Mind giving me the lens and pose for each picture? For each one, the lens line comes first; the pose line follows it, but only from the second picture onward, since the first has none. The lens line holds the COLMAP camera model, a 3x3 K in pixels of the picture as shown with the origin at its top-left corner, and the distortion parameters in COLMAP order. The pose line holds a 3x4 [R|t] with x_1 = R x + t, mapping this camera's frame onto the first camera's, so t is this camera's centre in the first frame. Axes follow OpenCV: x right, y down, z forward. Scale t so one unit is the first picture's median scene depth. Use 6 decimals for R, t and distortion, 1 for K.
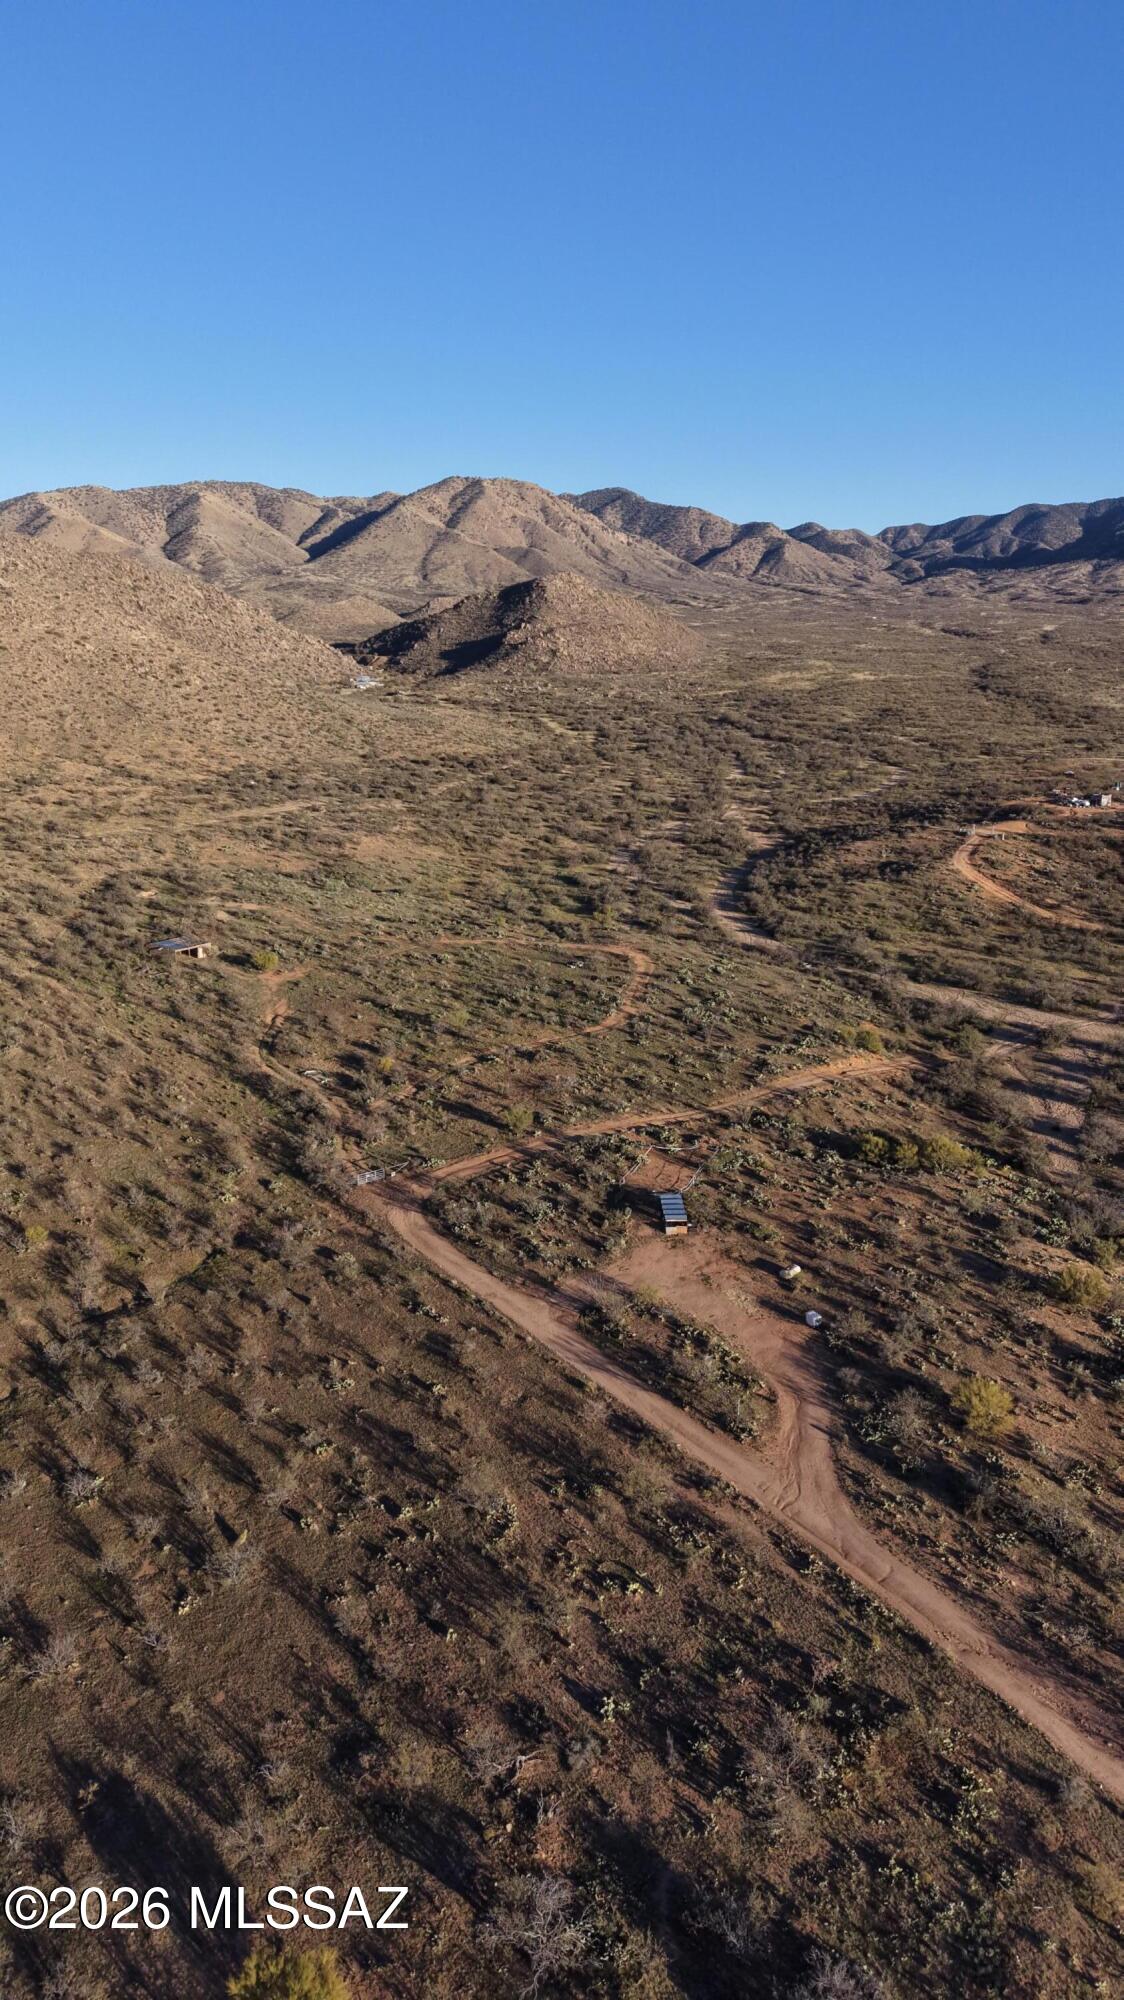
lens RADIAL K [[1327.3, 0, 572.1], [0, 1327.3, 1011.2], [0, 0, 1]] dist [0.033945, -0.038430]
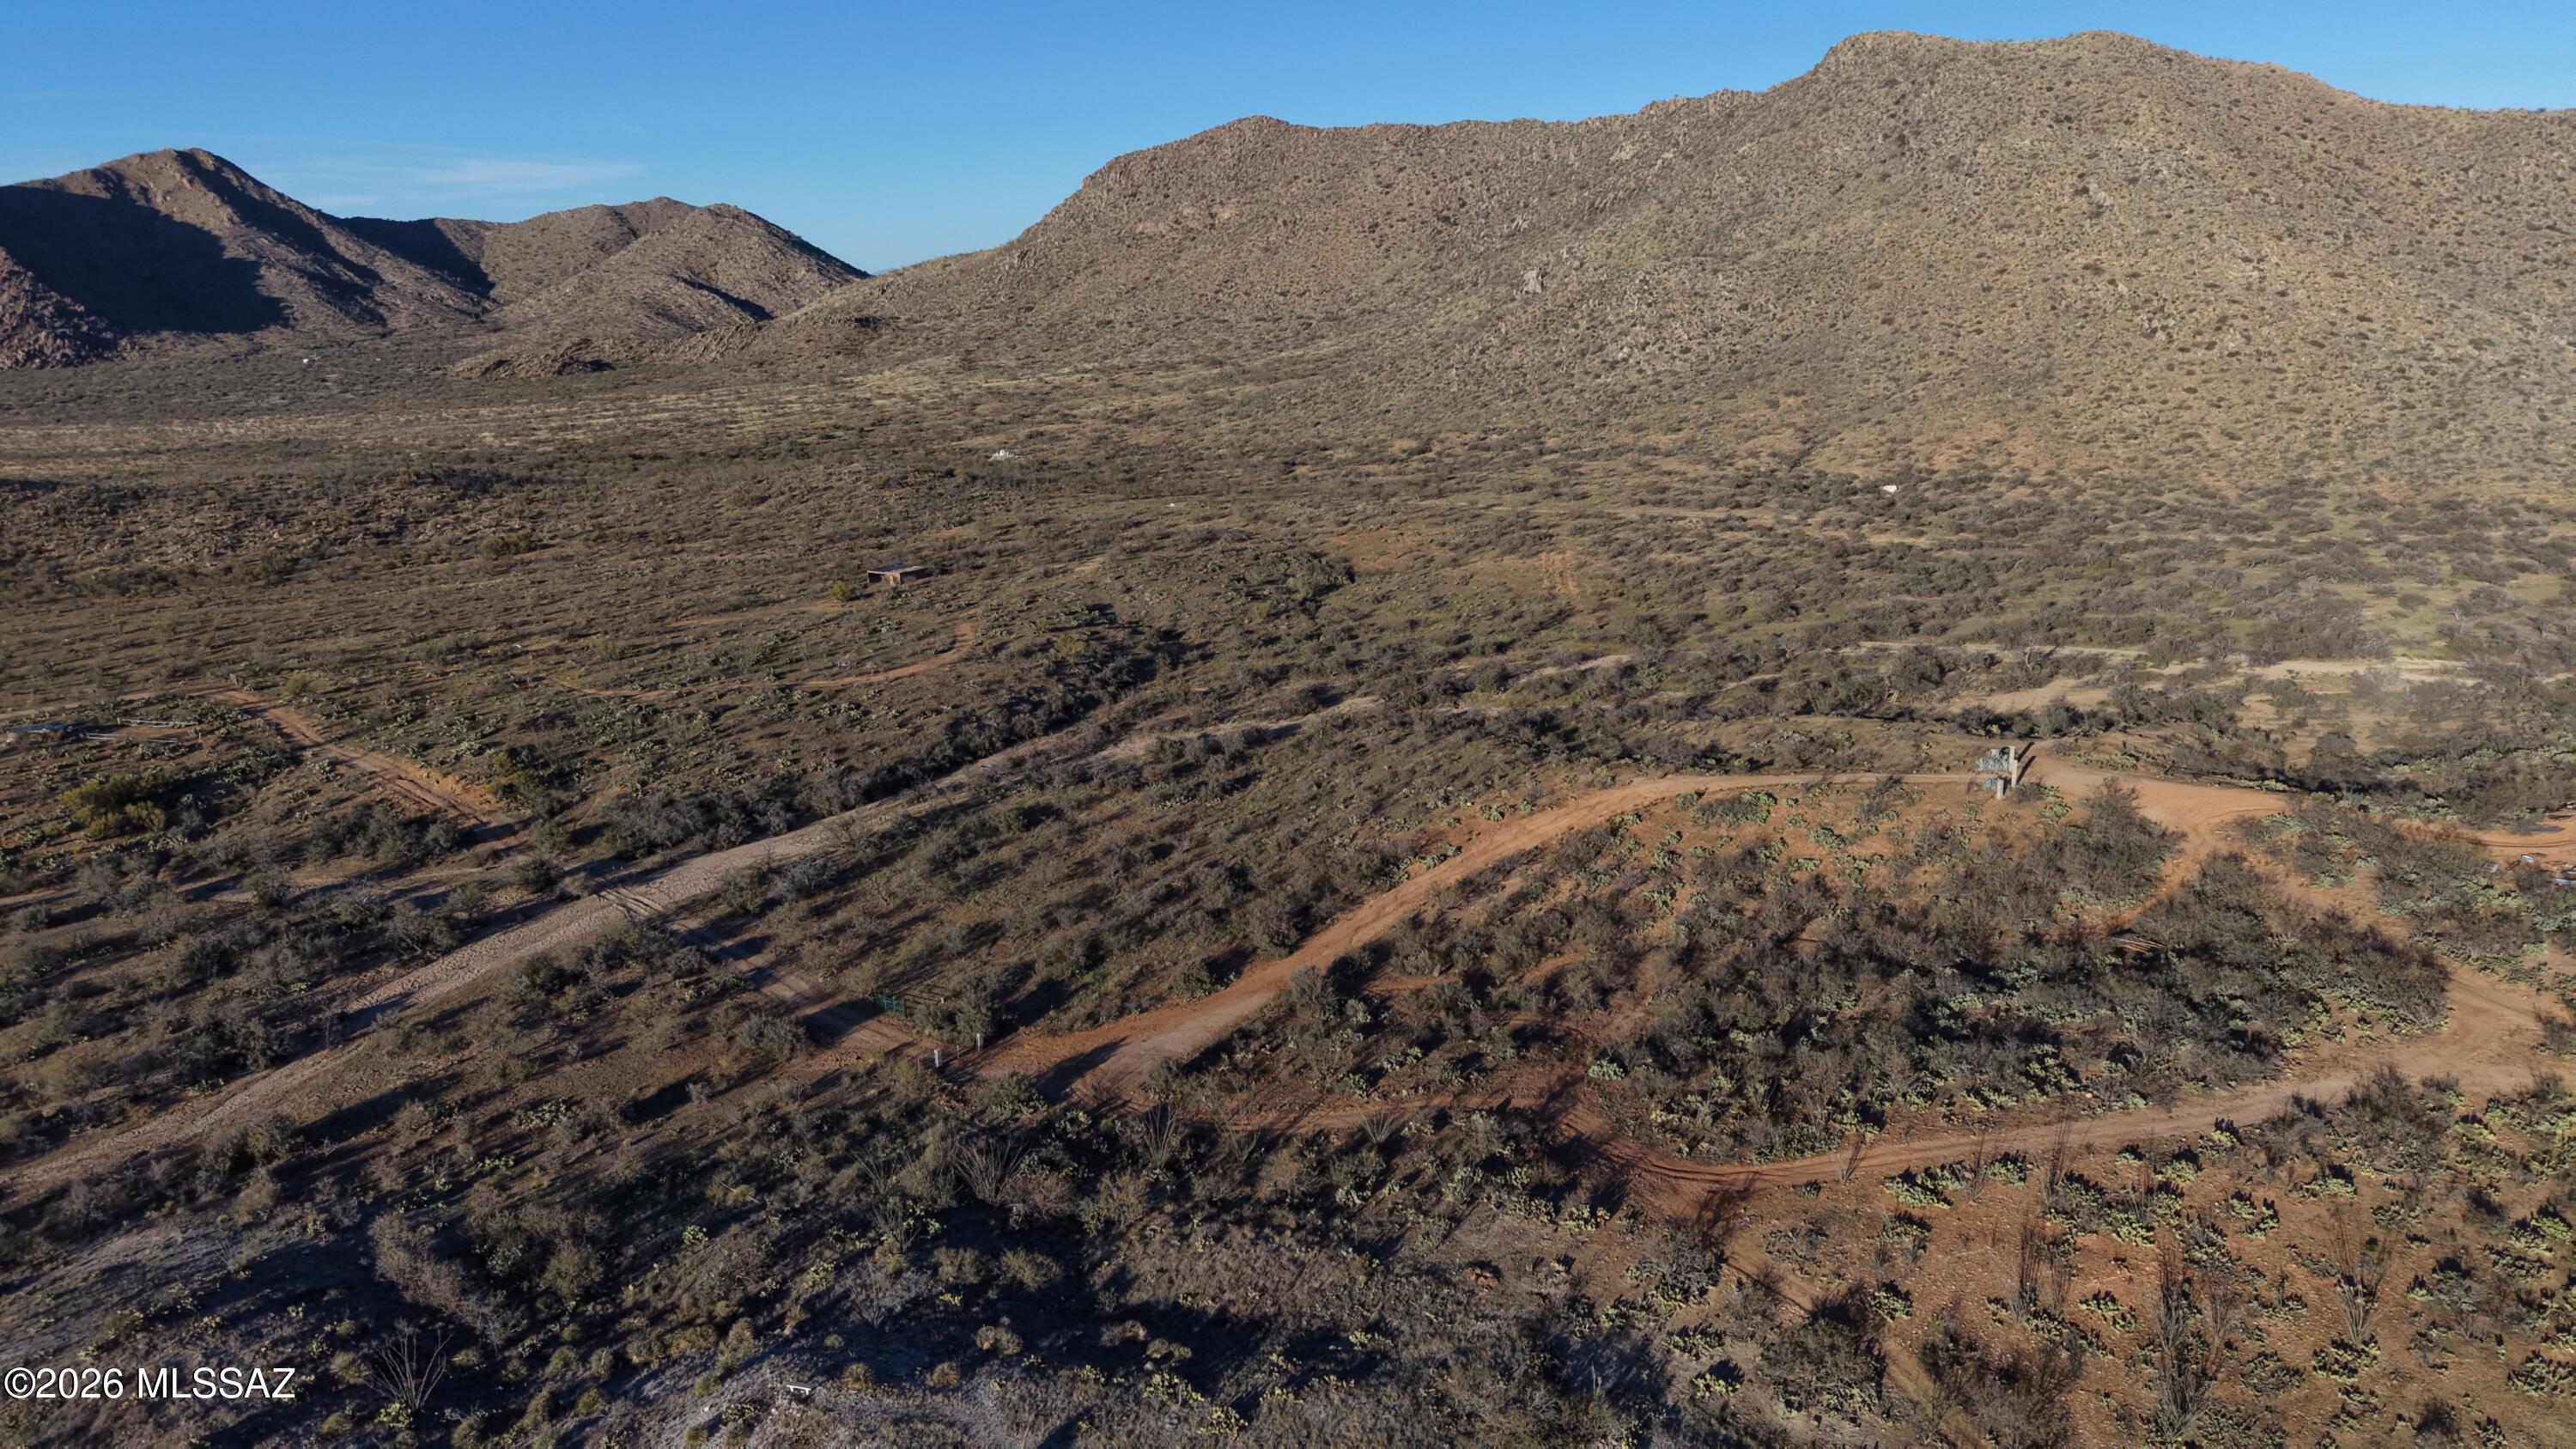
lens RADIAL K [[1709.8, 0, 1290.4], [0, 1709.8, 727.9], [0, 0, 1]] dist [0.033945, -0.038430]
pose [[0.223990, 0.249613, -0.942084, 0.229550], [-0.264368, 0.945963, 0.187785, -0.057997], [0.938050, 0.206995, 0.277876, 0.206688]]
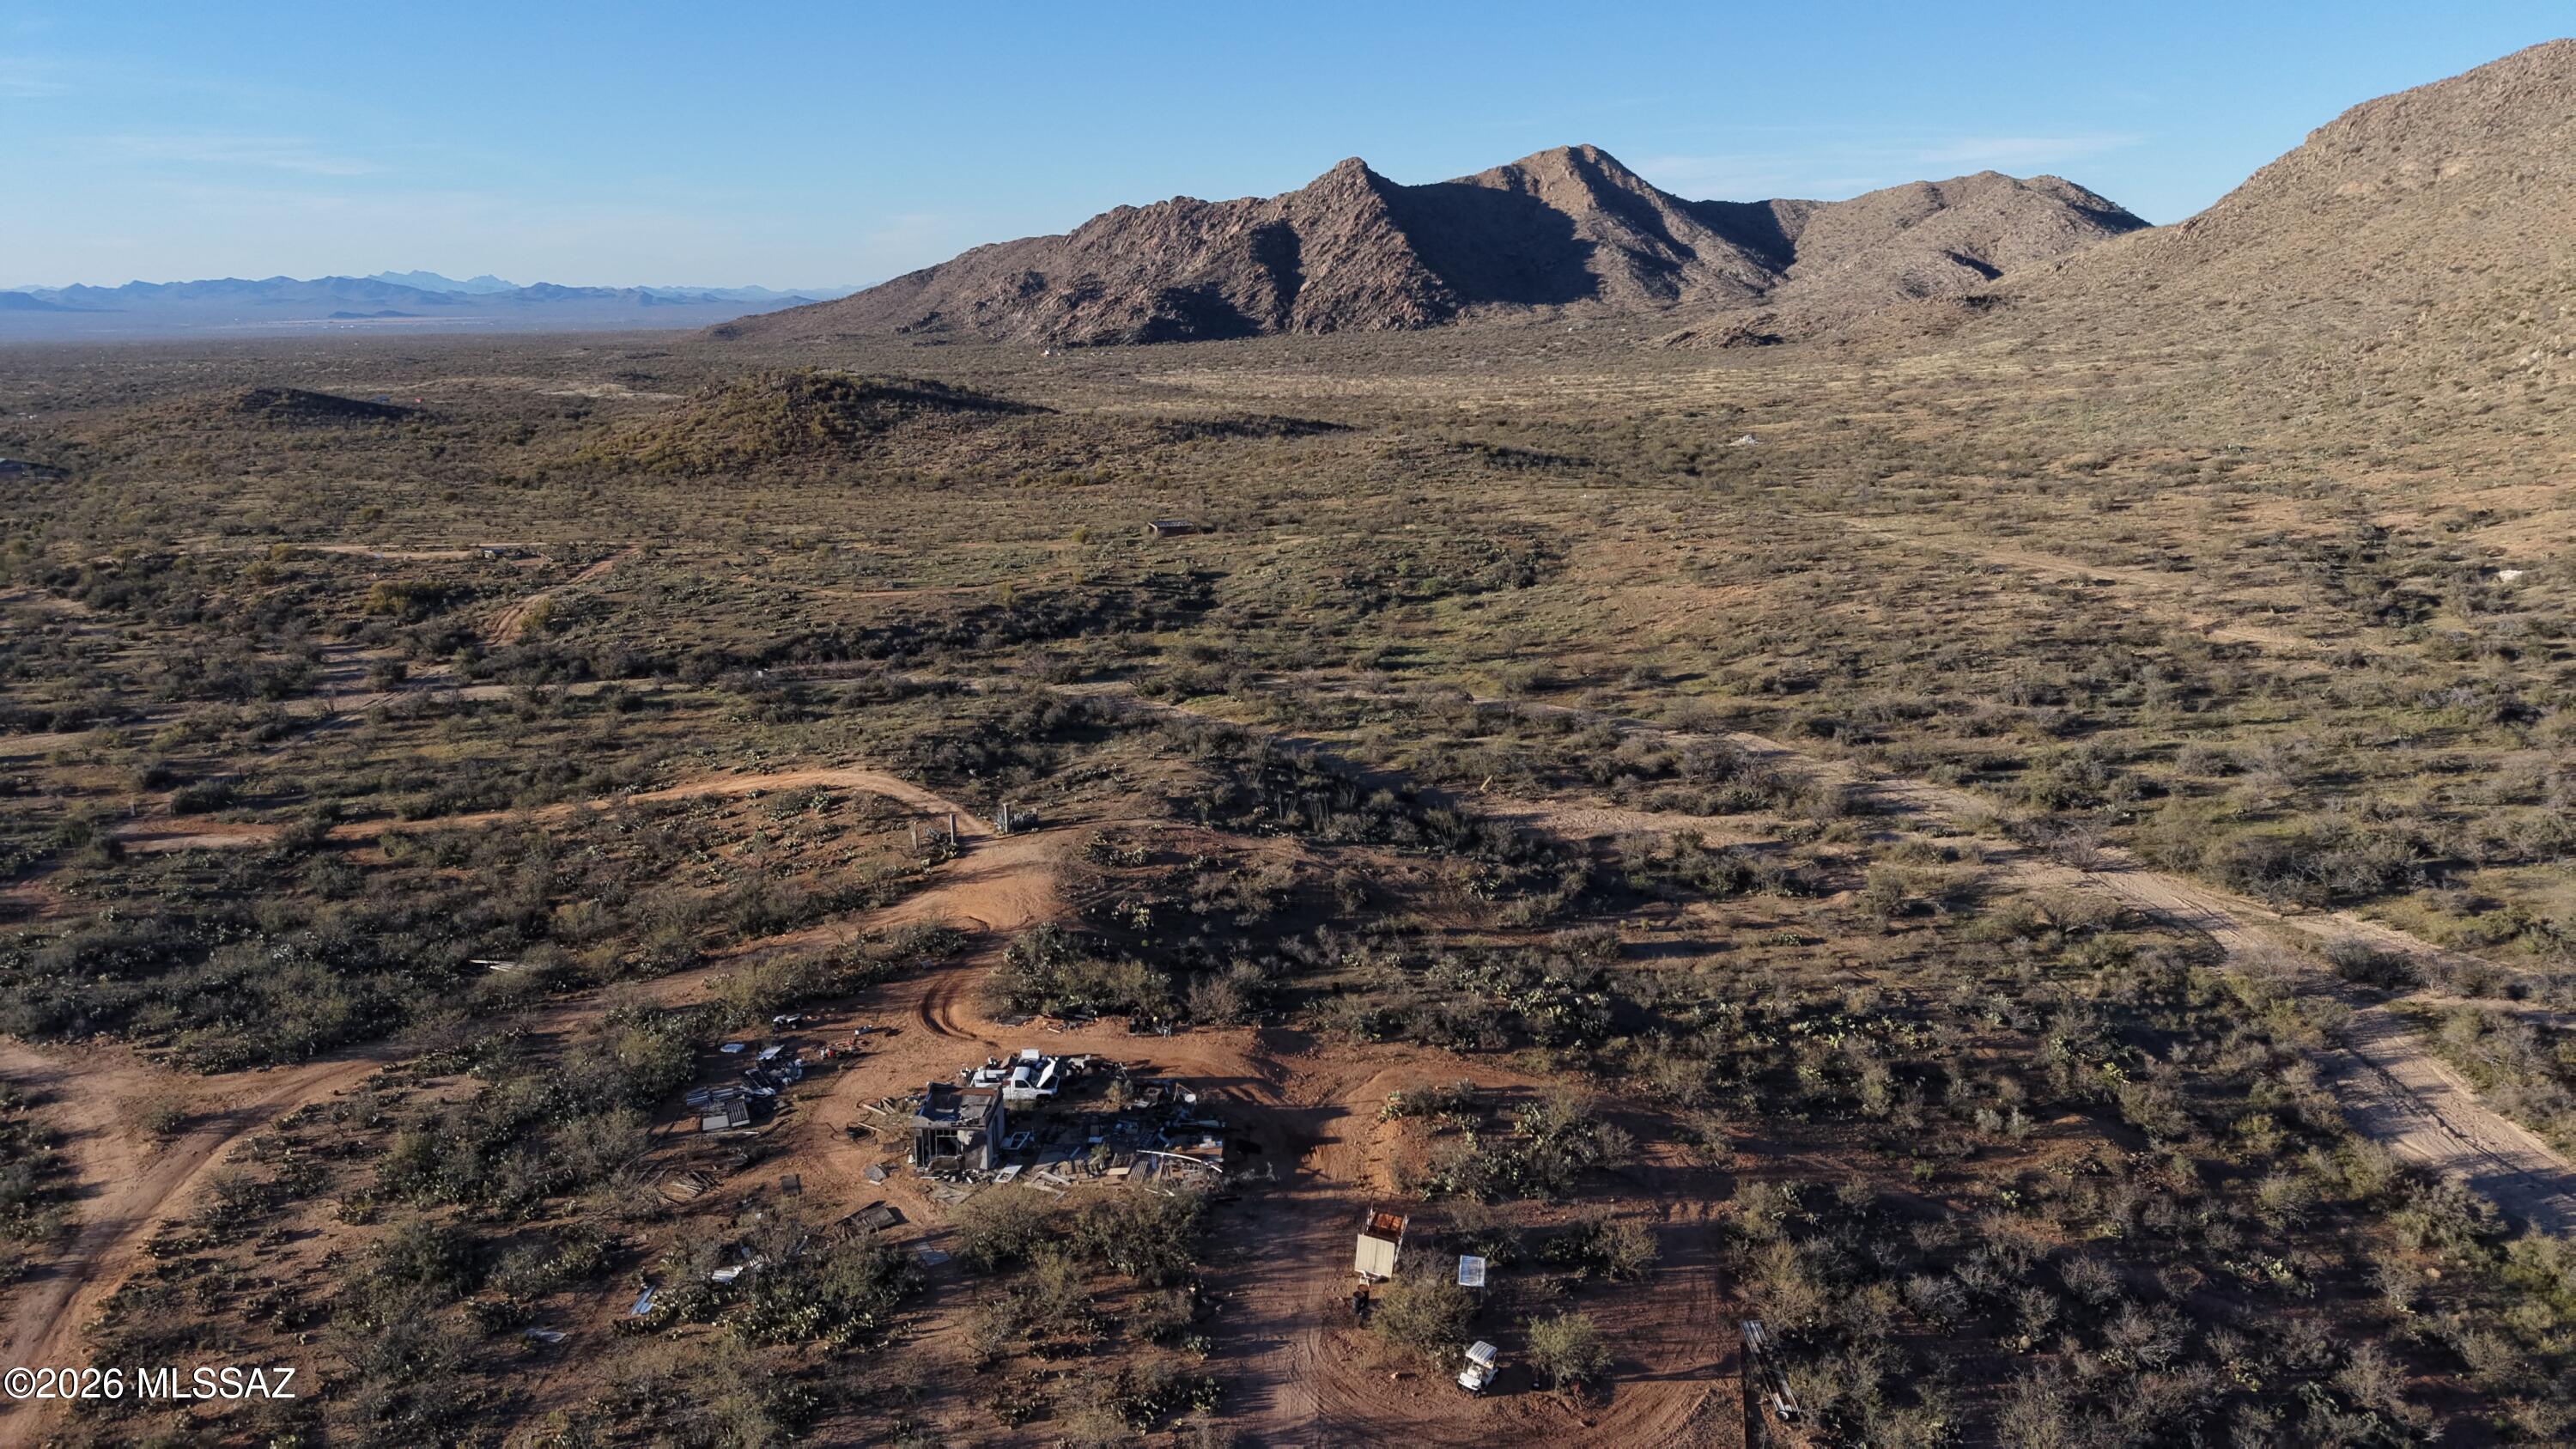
lens RADIAL K [[1709.8, 0, 1289.3], [0, 1709.8, 746.9], [0, 0, 1]] dist [0.033945, -0.038430]
pose [[-0.529138, 0.237358, -0.814662, 0.193682], [-0.225679, 0.886135, 0.404765, -0.109070], [0.817974, 0.398028, -0.415321, 0.387627]]
